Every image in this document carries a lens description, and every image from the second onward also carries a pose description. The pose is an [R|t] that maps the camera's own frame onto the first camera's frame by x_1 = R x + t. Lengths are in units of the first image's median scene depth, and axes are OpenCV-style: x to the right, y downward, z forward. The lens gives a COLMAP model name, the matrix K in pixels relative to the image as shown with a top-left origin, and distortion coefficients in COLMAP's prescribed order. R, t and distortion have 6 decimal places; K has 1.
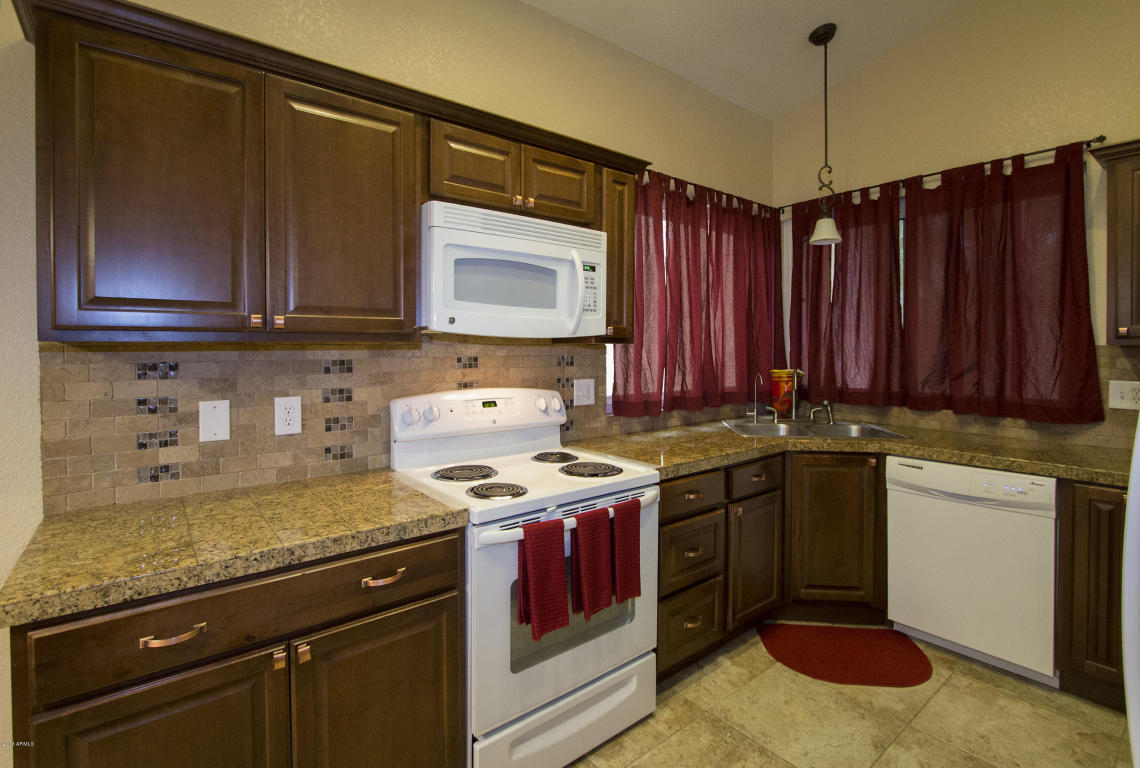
lens RADIAL K [[536.8, 0, 566.5], [0, 536.8, 356.9], [0, 0, 1]] dist [-0.017734, 0.001250]
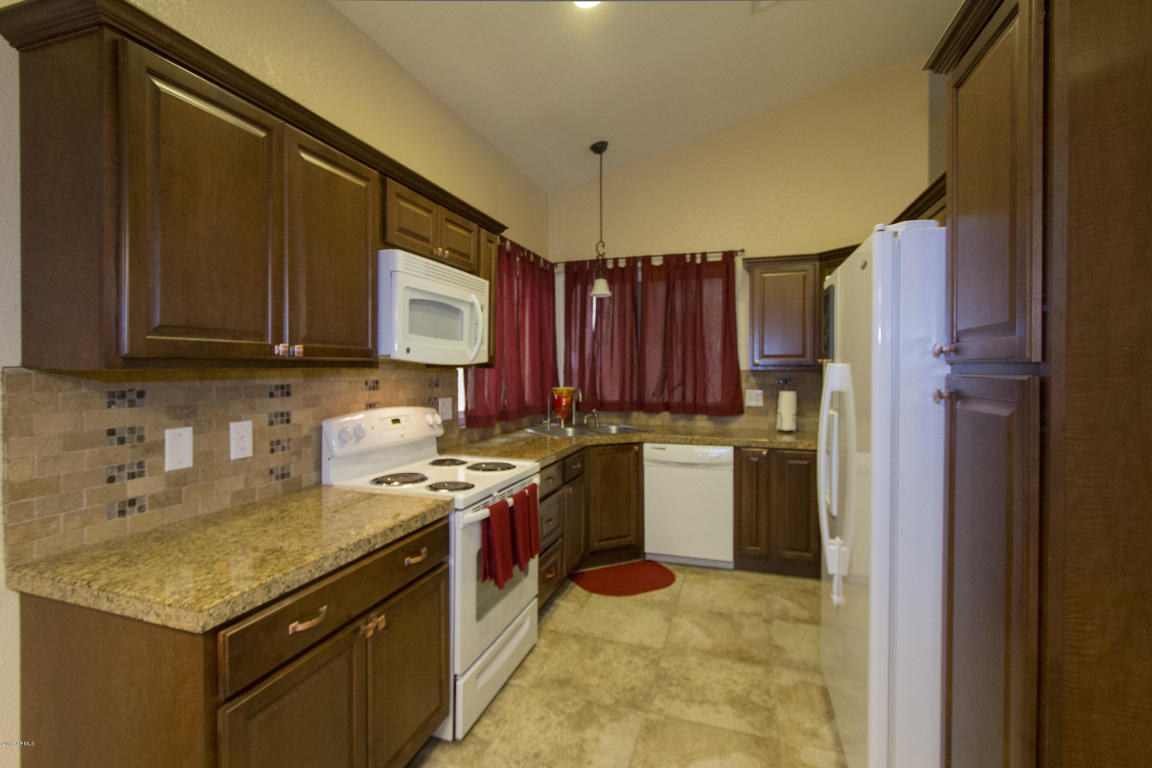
lens RADIAL K [[527.3, 0, 571.6], [0, 527.3, 377.4], [0, 0, 1]] dist [-0.015011, 0.001108]
pose [[0.835618, -0.007254, 0.549263, -0.493497], [0.007052, 0.999972, 0.002477, -0.006717], [-0.549265, 0.001804, 0.835646, -0.165333]]
